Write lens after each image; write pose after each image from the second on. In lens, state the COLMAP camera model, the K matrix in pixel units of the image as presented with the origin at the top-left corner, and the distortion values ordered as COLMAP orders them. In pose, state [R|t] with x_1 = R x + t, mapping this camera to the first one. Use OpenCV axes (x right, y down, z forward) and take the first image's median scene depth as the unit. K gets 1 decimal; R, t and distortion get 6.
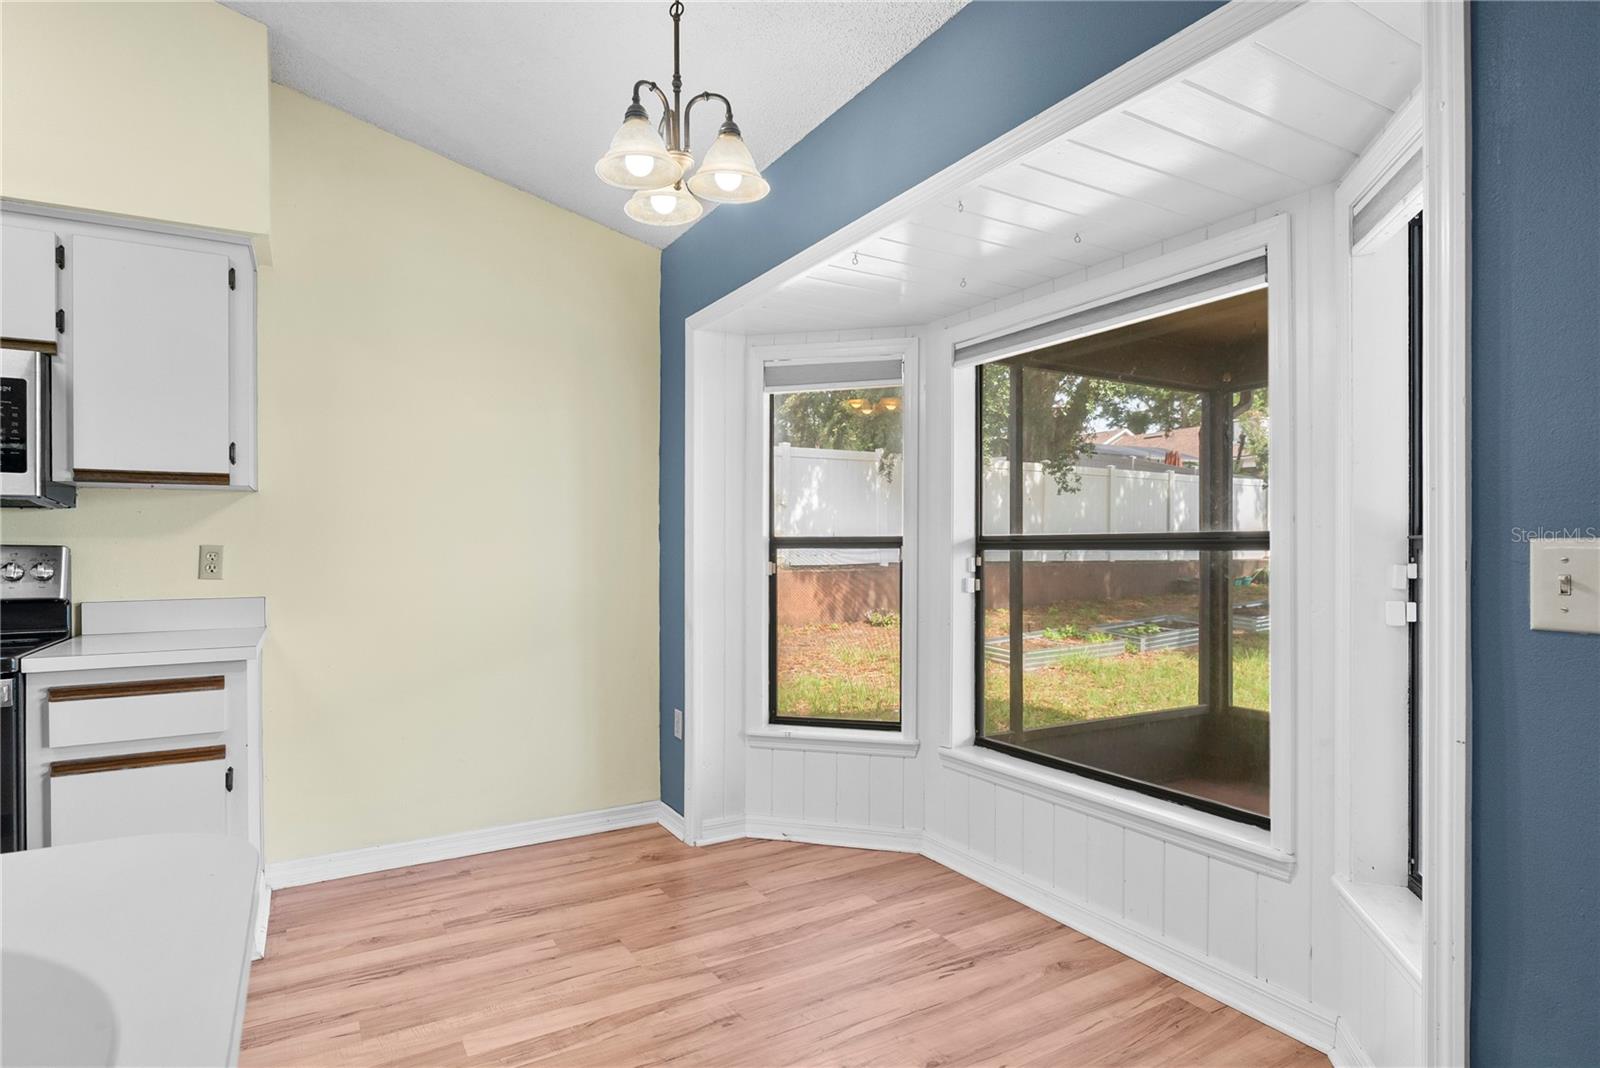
lens RADIAL K [[822.9, 0, 789.5], [0, 822.9, 535.3], [0, 0, 1]] dist [-0.010391, 0.004822]
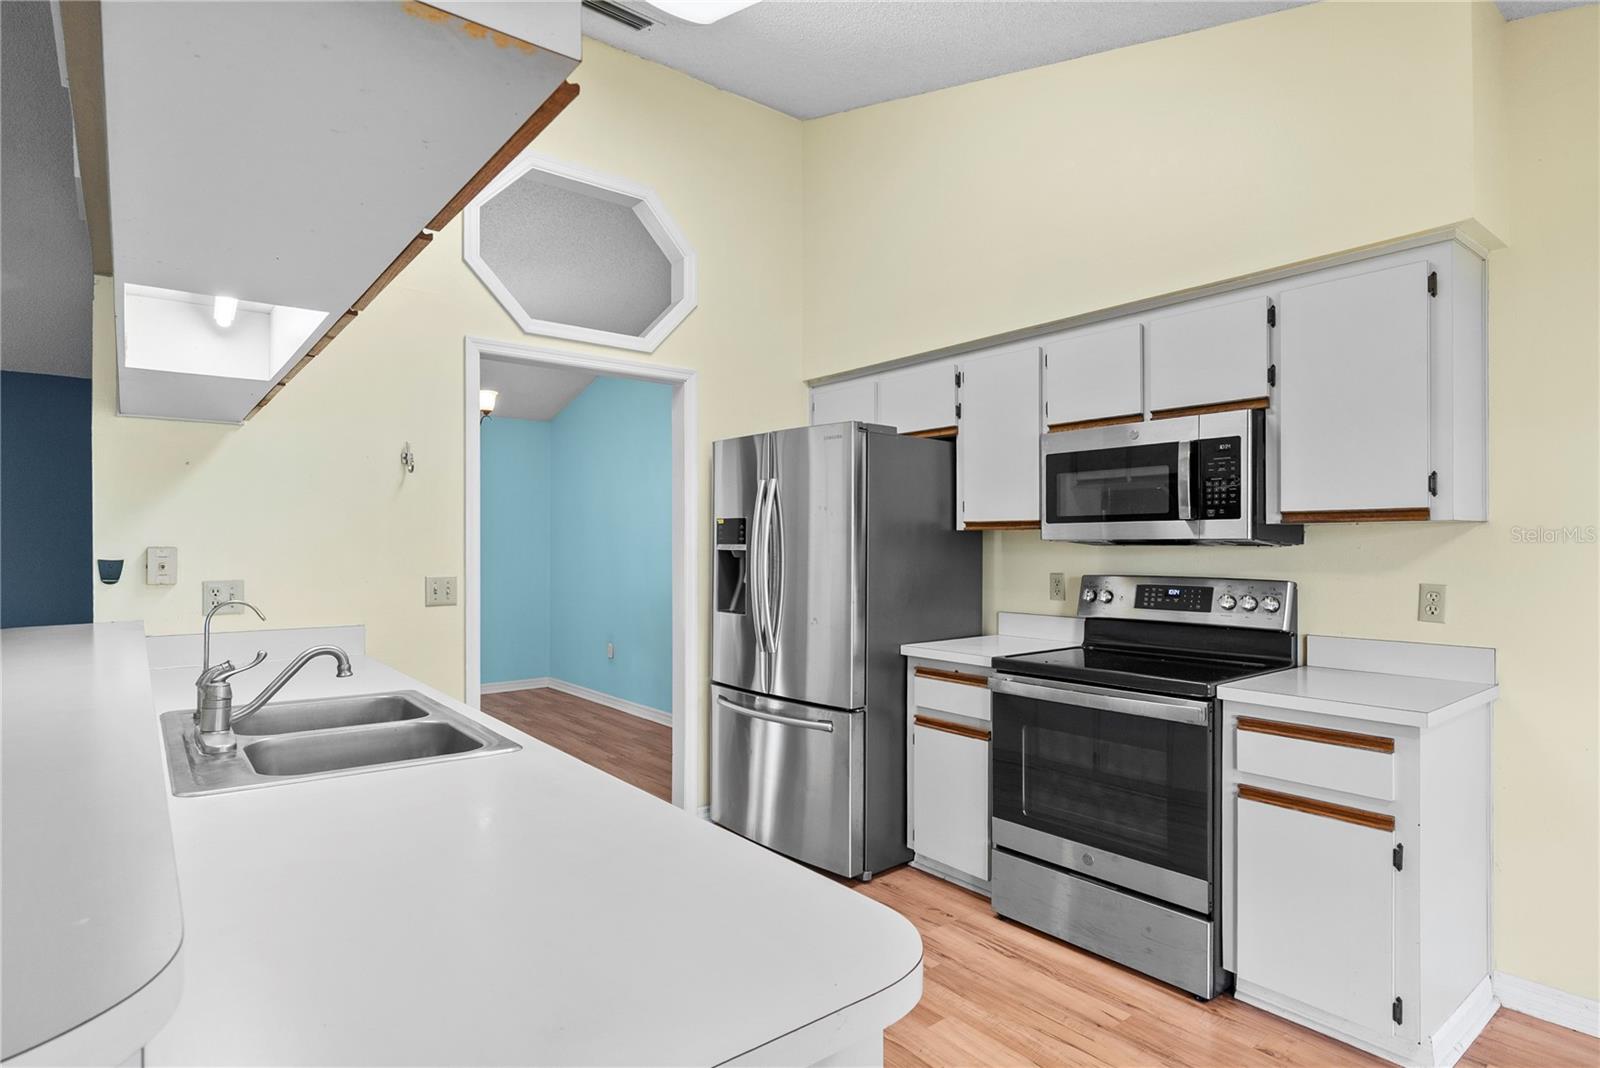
lens RADIAL K [[822.9, 0, 796.1], [0, 822.9, 547.0], [0, 0, 1]] dist [-0.010391, 0.004822]
pose [[0.168541, -0.000305, -0.985695, 0.074399], [0.003863, 0.999992, 0.000351, -0.038017], [0.985687, -0.003866, 0.168541, 0.194966]]
